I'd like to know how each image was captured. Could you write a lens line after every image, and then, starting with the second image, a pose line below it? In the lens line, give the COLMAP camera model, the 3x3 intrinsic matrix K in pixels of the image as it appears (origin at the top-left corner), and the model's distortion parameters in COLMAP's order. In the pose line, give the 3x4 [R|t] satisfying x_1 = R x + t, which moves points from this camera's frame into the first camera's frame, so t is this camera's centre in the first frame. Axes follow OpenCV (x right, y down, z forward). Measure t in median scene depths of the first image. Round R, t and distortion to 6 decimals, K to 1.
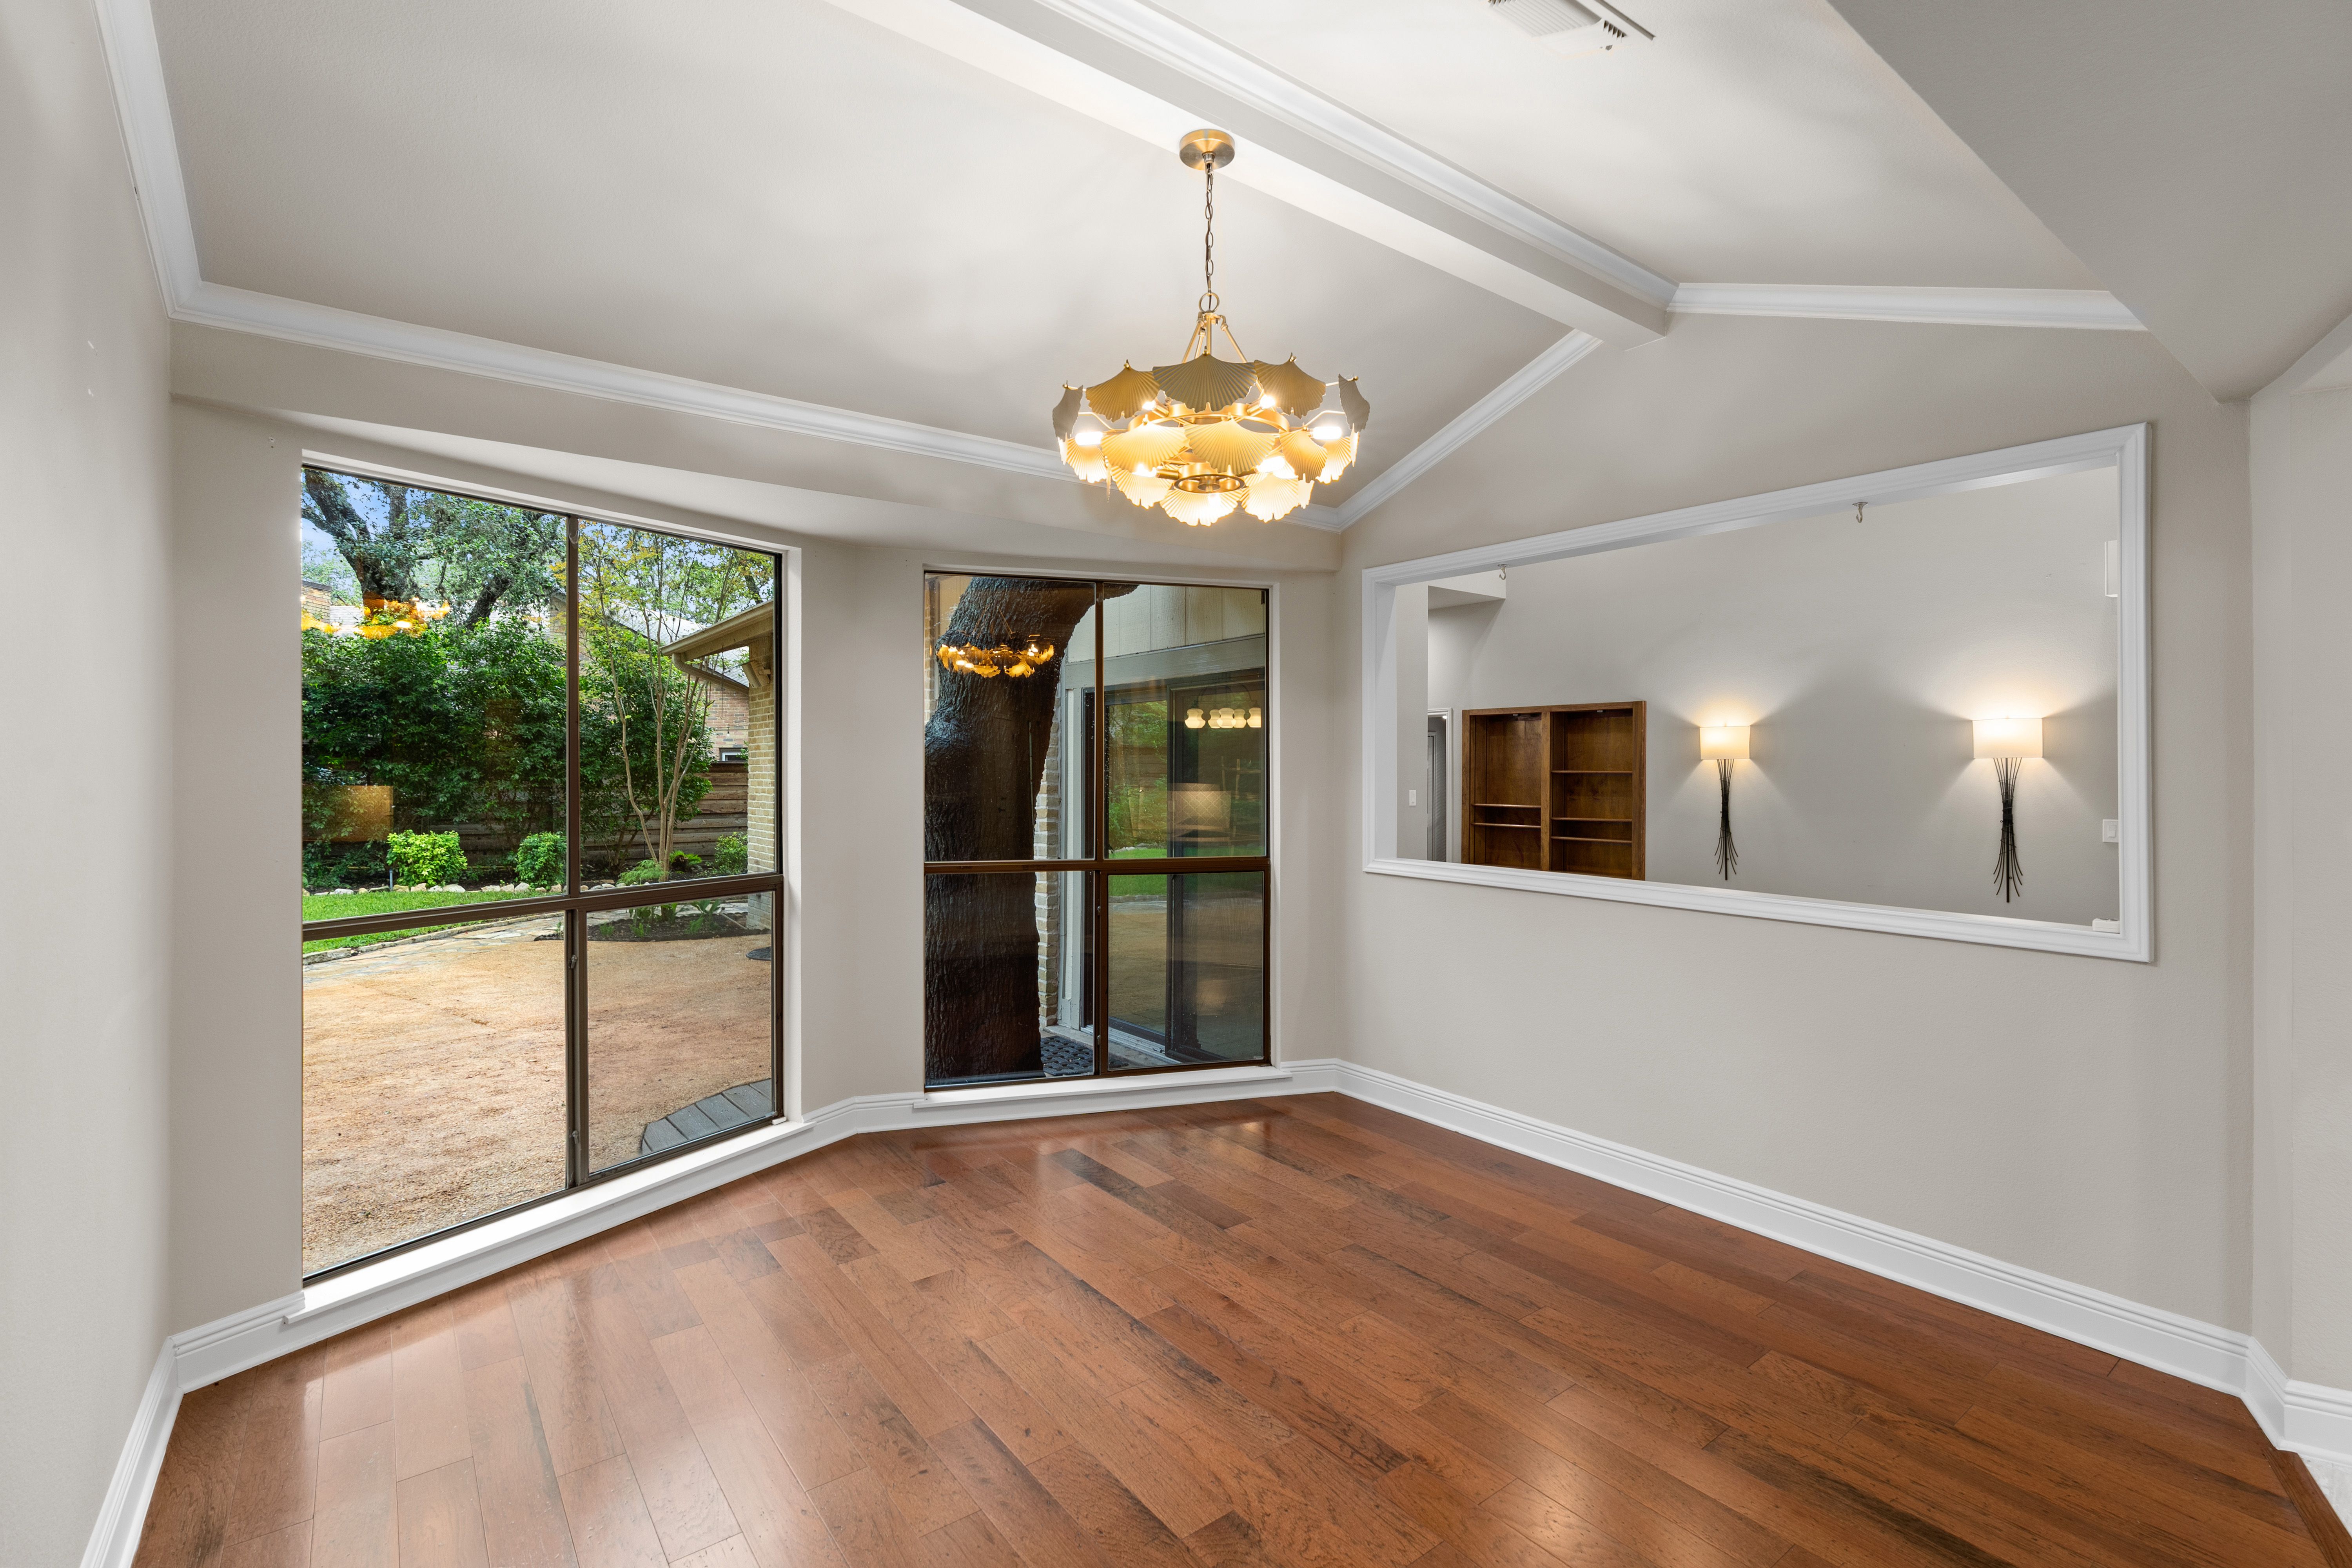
lens RADIAL K [[1080.4, 0, 1162.8], [0, 1080.4, 775.6], [0, 0, 1]] dist [-0.009915, 0.001137]
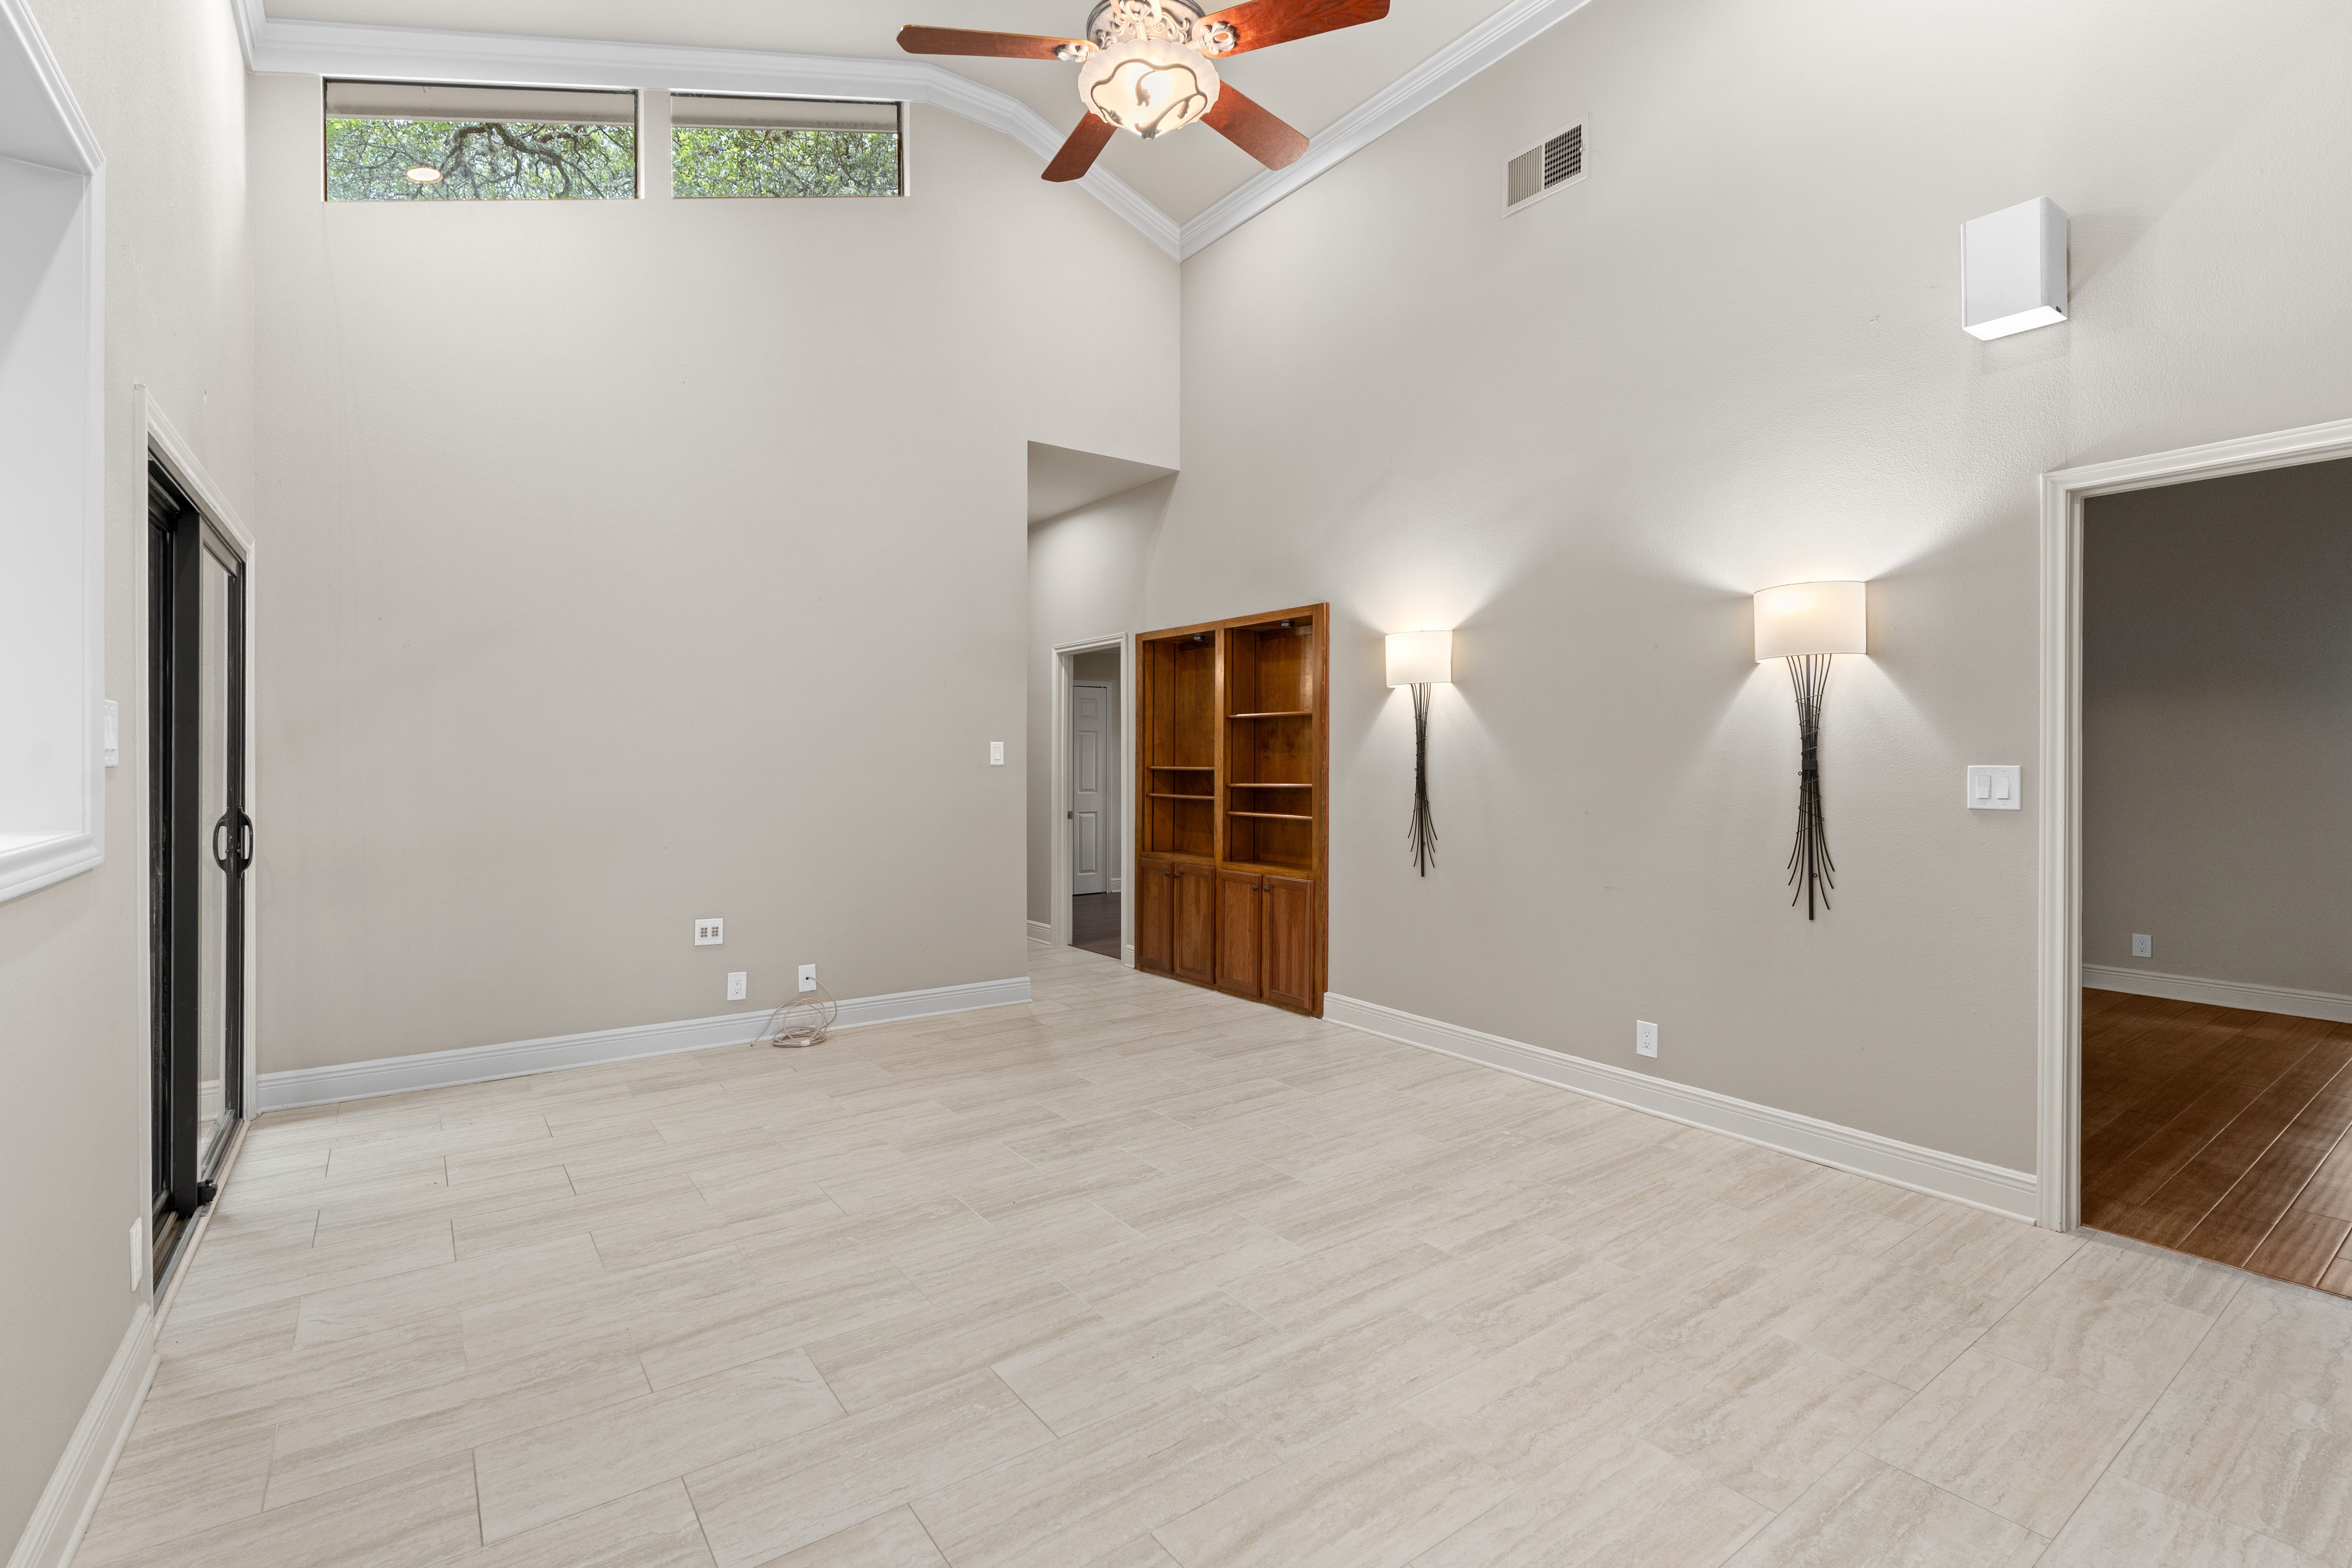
lens RADIAL K [[1080.4, 0, 1180.8], [0, 1080.4, 772.3], [0, 0, 1]] dist [-0.009915, 0.001137]
pose [[0.999998, 0.000052, 0.001749, 0.330356], [-0.000063, 0.999982, 0.005942, 0.027698], [-0.001749, -0.005942, 0.999981, 0.318818]]
